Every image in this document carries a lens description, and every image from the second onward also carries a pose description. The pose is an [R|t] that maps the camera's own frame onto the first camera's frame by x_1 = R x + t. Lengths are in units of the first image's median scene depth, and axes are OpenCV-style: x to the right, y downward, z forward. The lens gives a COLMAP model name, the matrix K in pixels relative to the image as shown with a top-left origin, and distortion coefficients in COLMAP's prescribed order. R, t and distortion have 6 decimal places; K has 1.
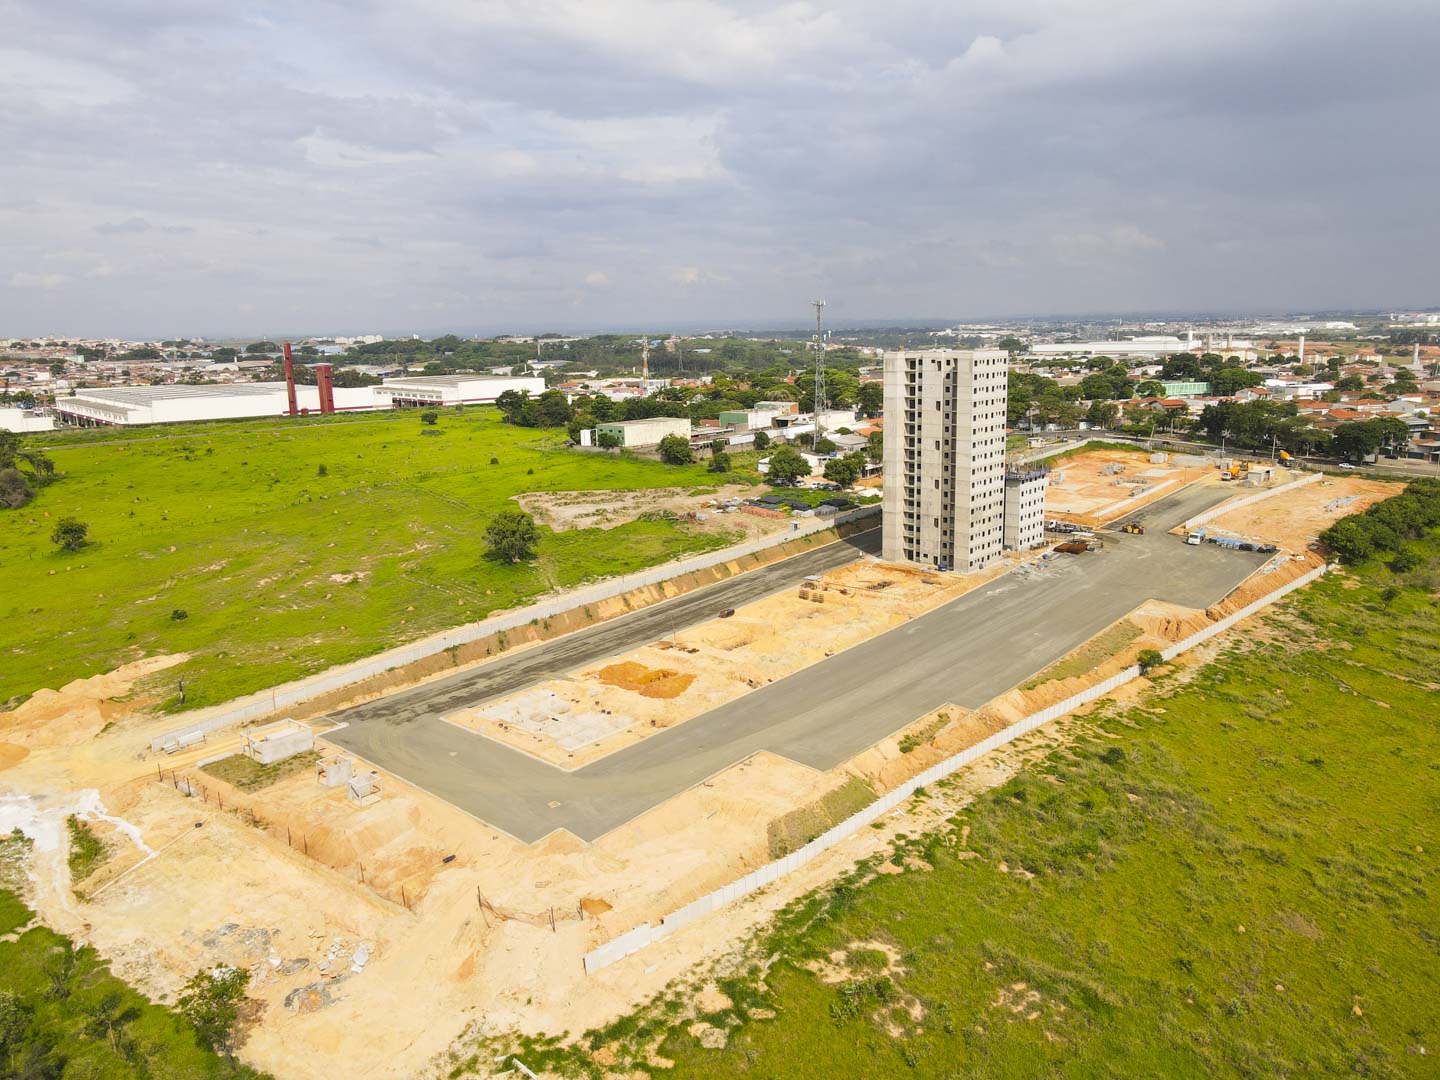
lens RADIAL K [[1054.3, 0, 715.5], [0, 1054.3, 531.5], [0, 0, 1]] dist [-0.003784, 0.033813]
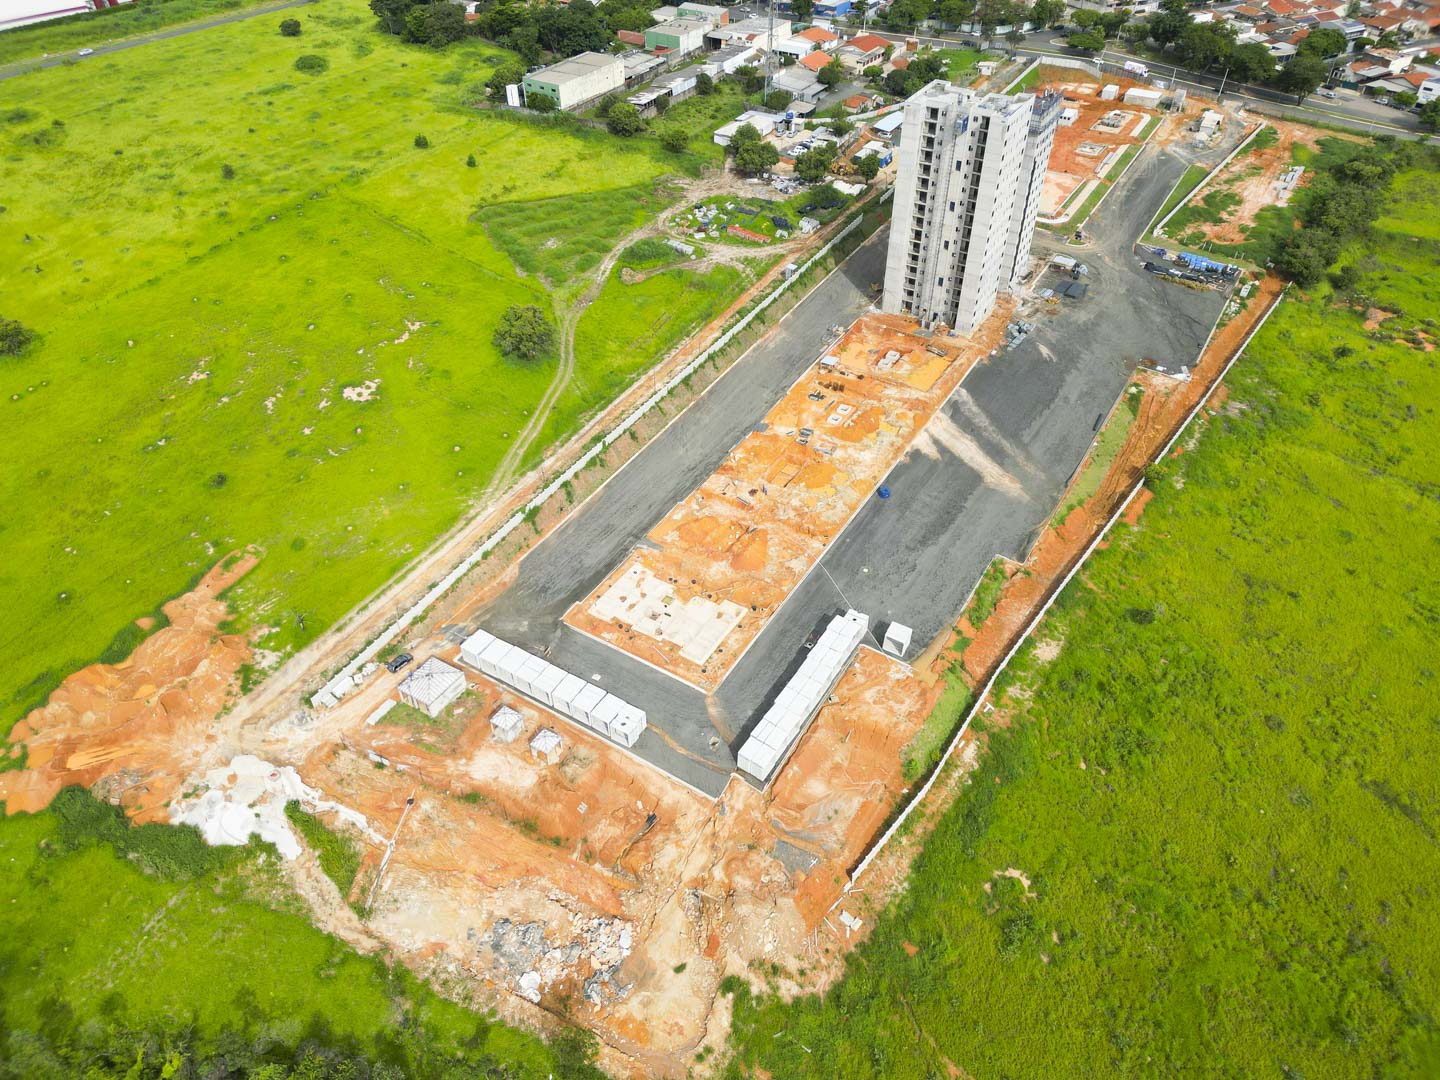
lens RADIAL K [[1007.1, 0, 724.1], [0, 1007.1, 540.7], [0, 0, 1]] dist [0.065826, -0.056320]
pose [[0.985575, -0.094034, 0.140711, -0.198351], [0.012908, 0.870776, 0.491510, -0.347092], [-0.168747, -0.482604, 0.859429, 0.097537]]
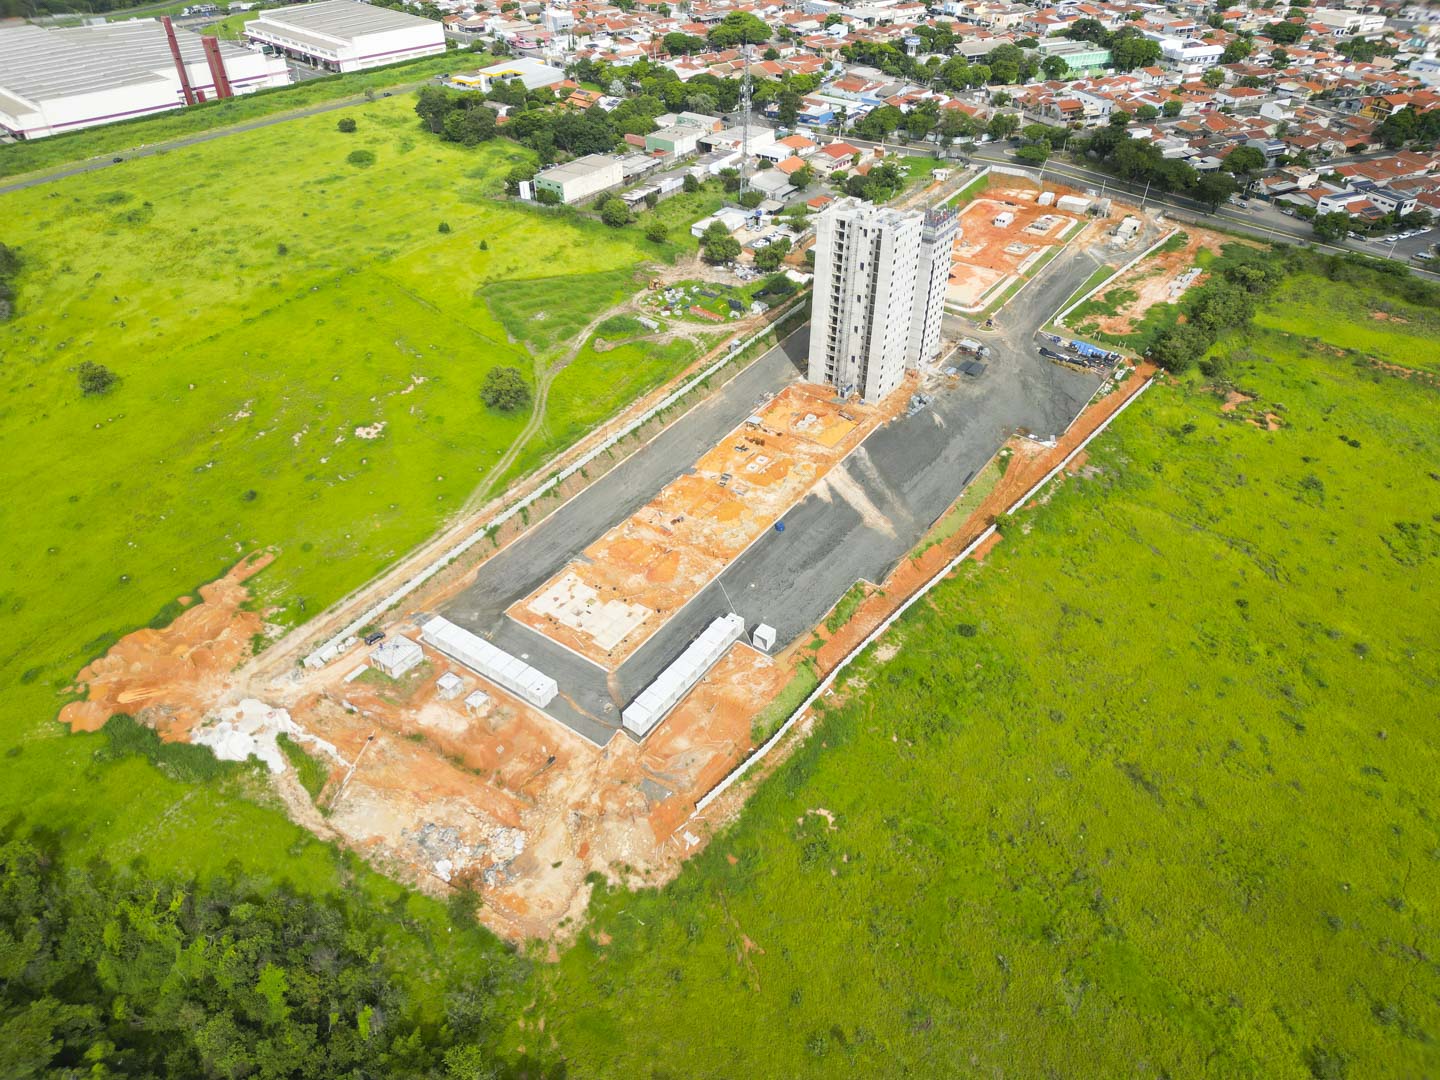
lens RADIAL K [[1002.6, 0, 726.0], [0, 1002.6, 541.2], [0, 0, 1]] dist [0.085934, -0.093415]
pose [[0.993332, -0.046833, 0.105346, -0.089565], [-0.004452, 0.897509, 0.440975, -0.422771], [-0.115201, -0.438503, 0.891316, -0.149042]]
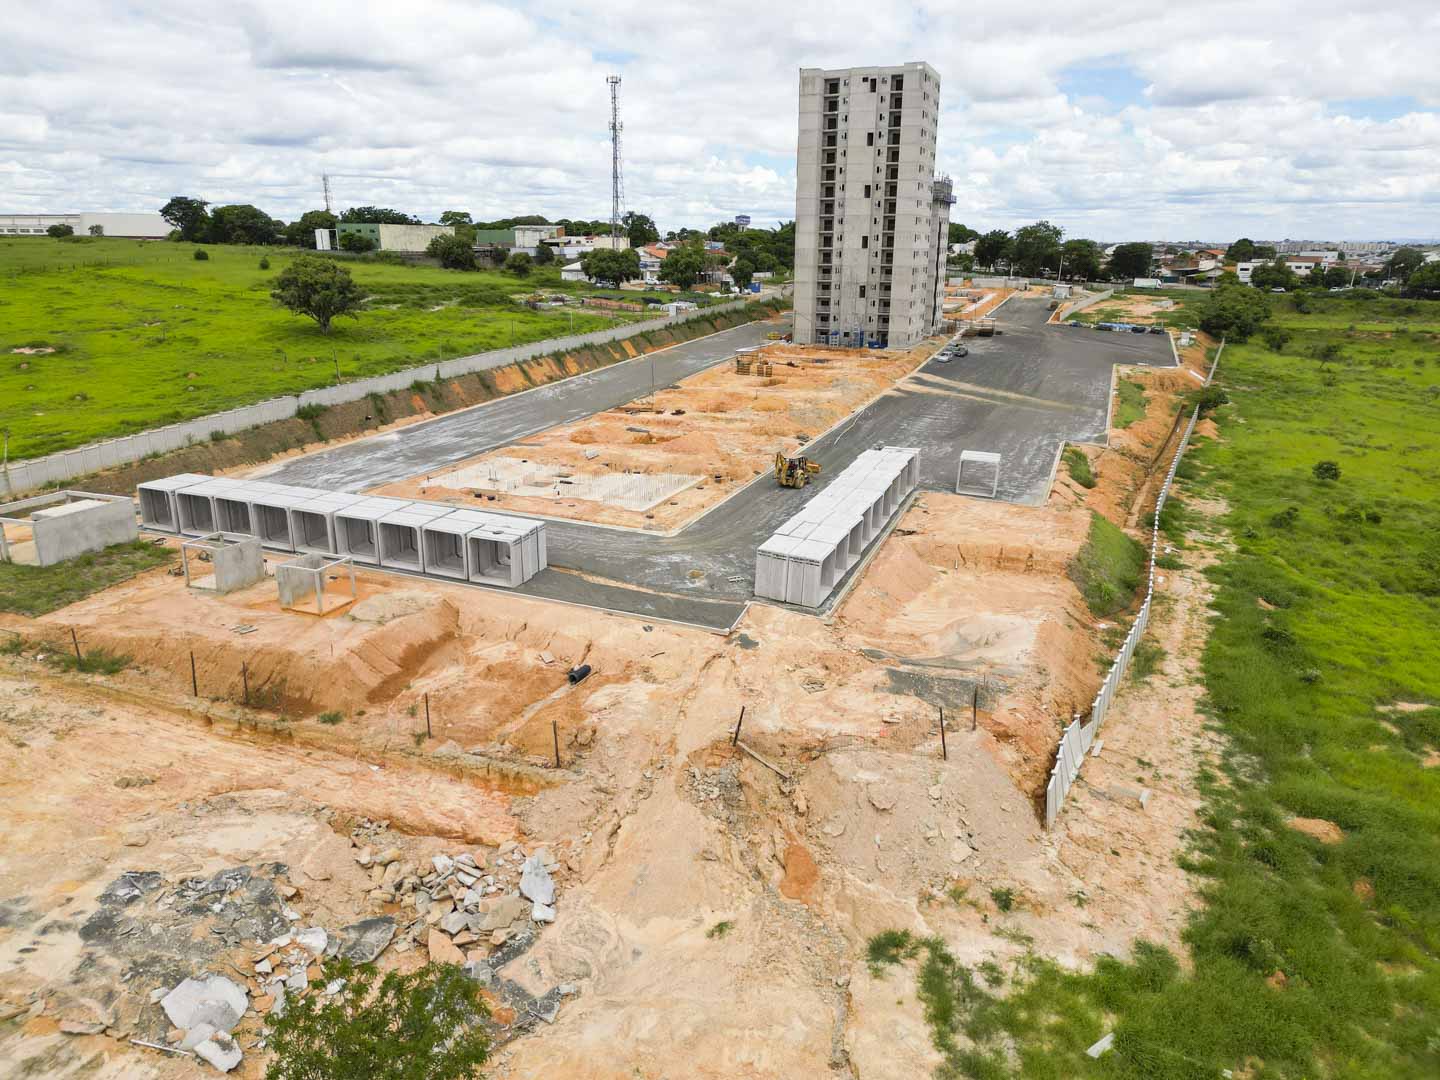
lens RADIAL K [[1007.1, 0, 724.1], [0, 1007.1, 540.7], [0, 0, 1]] dist [0.065826, -0.056320]
pose [[0.937527, -0.070764, 0.340641, -0.225725], [0.040290, 0.994592, 0.095726, 0.134871], [-0.345572, -0.076021, 0.935308, 0.353658]]
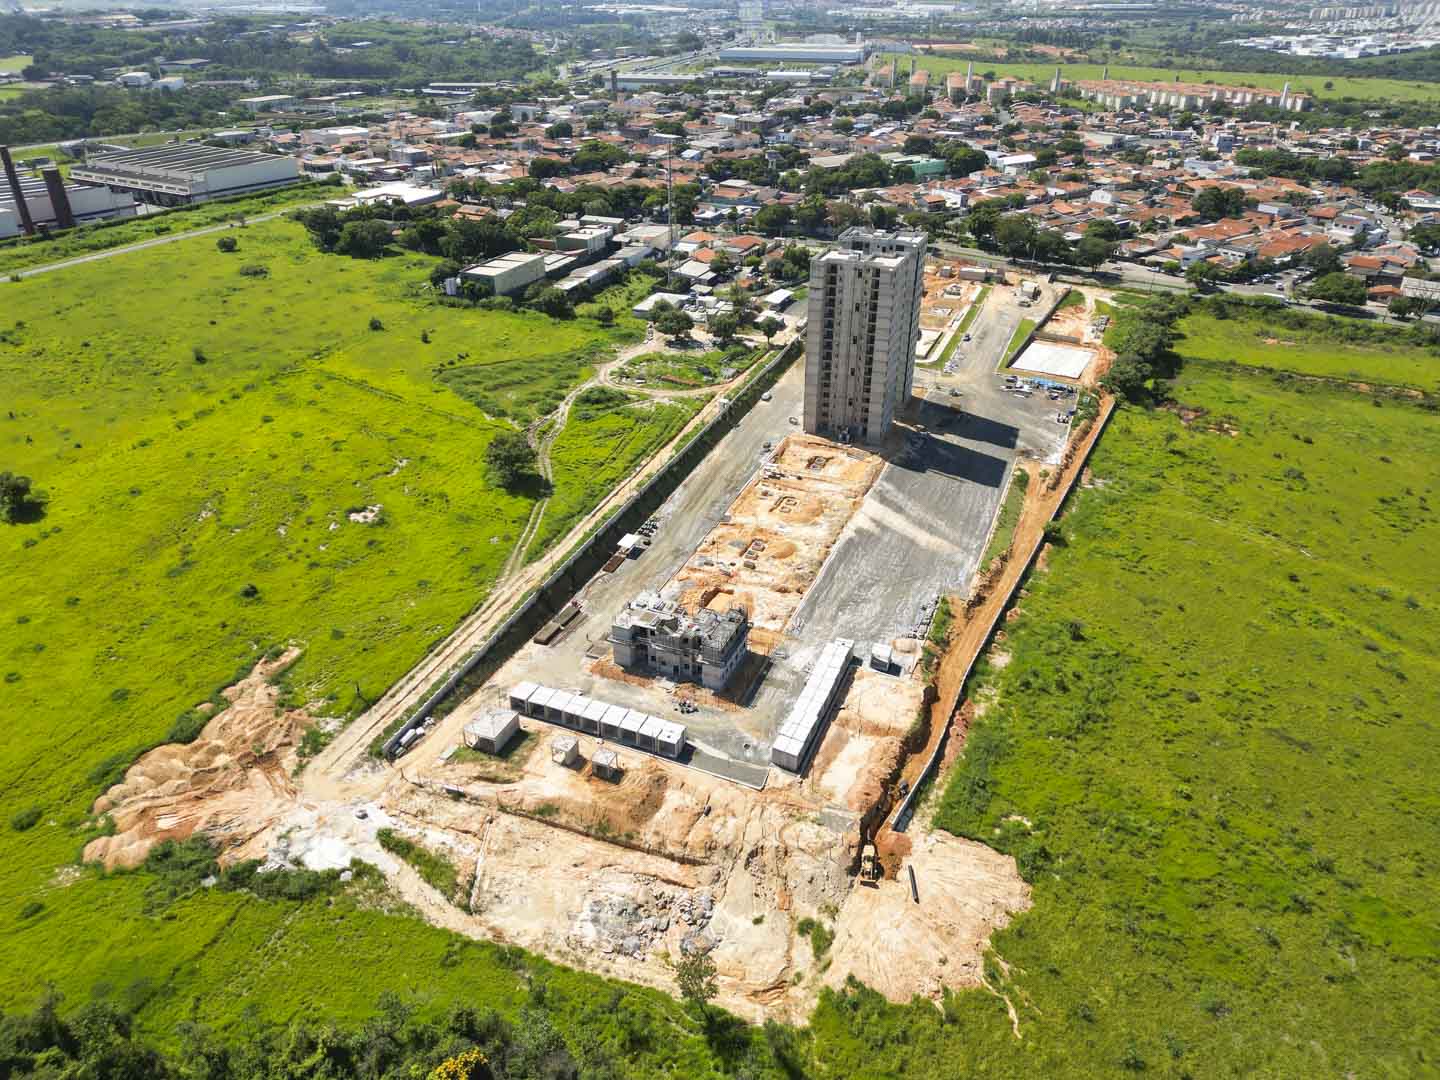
lens RADIAL K [[1002.6, 0, 726.0], [0, 1002.6, 541.2], [0, 0, 1]] dist [0.085934, -0.093415]
pose [[0.945174, -0.136588, 0.296632, -0.373802], [0.040205, 0.950090, 0.309375, -0.280507], [-0.324084, -0.280487, 0.903491, -0.062615]]
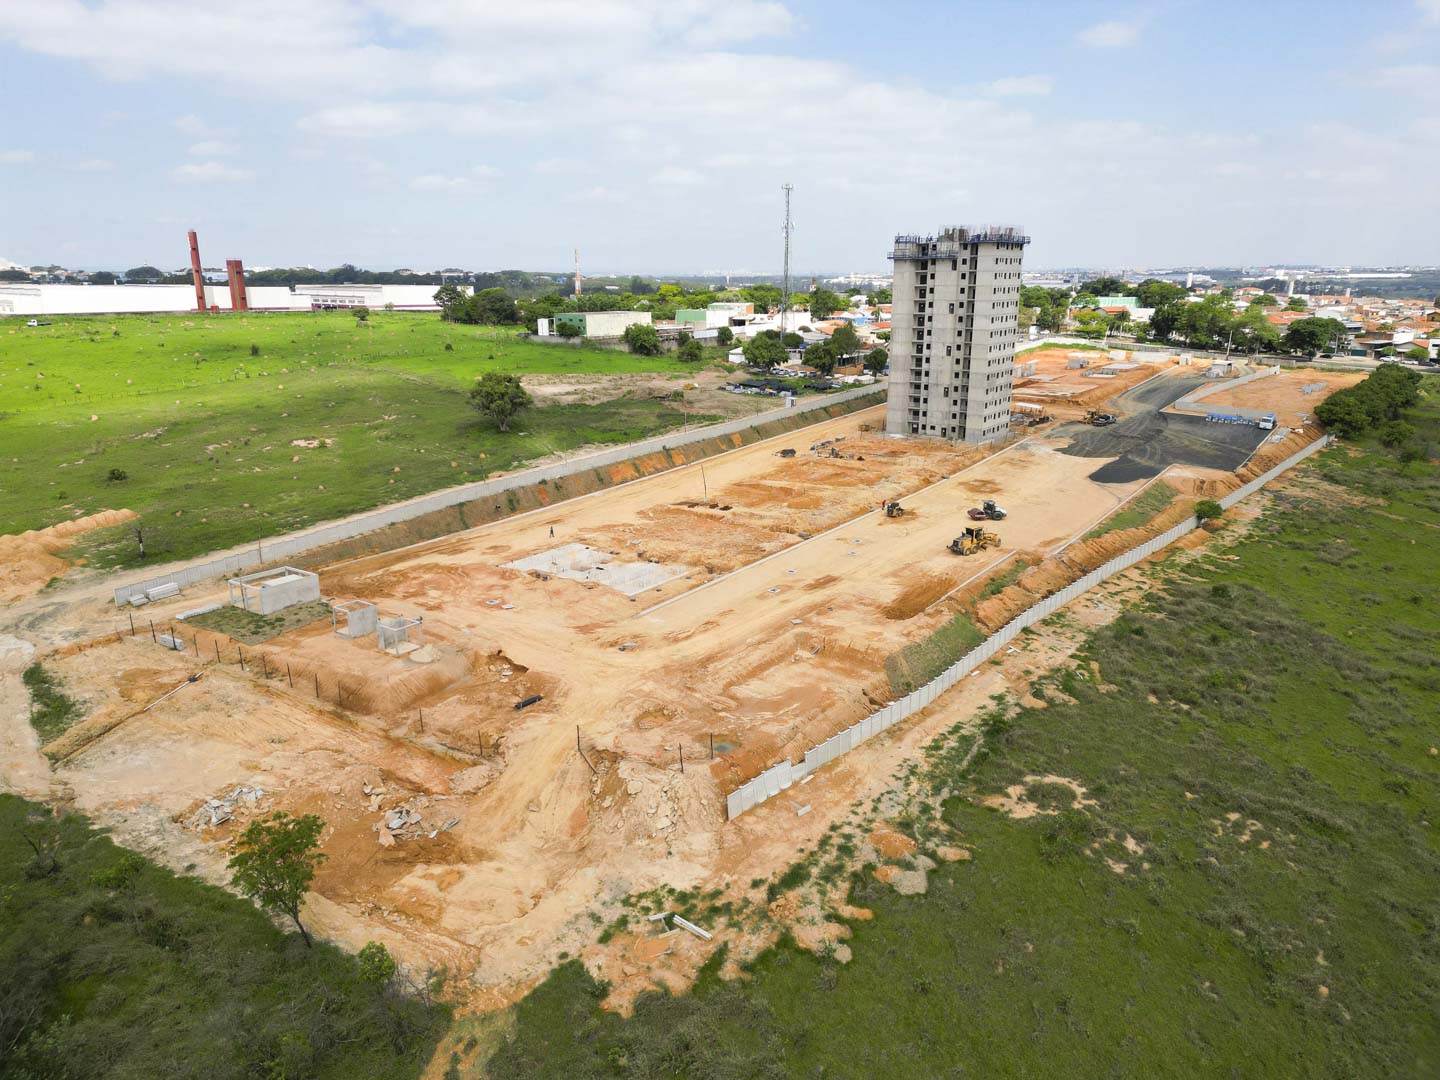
lens RADIAL K [[1002.6, 0, 726.0], [0, 1002.6, 541.2], [0, 0, 1]] dist [0.085934, -0.093415]
pose [[0.993951, -0.009358, 0.109425, -0.116560], [0.002205, 0.997862, 0.065311, 0.084579], [-0.109802, -0.064675, 0.991847, 0.130456]]
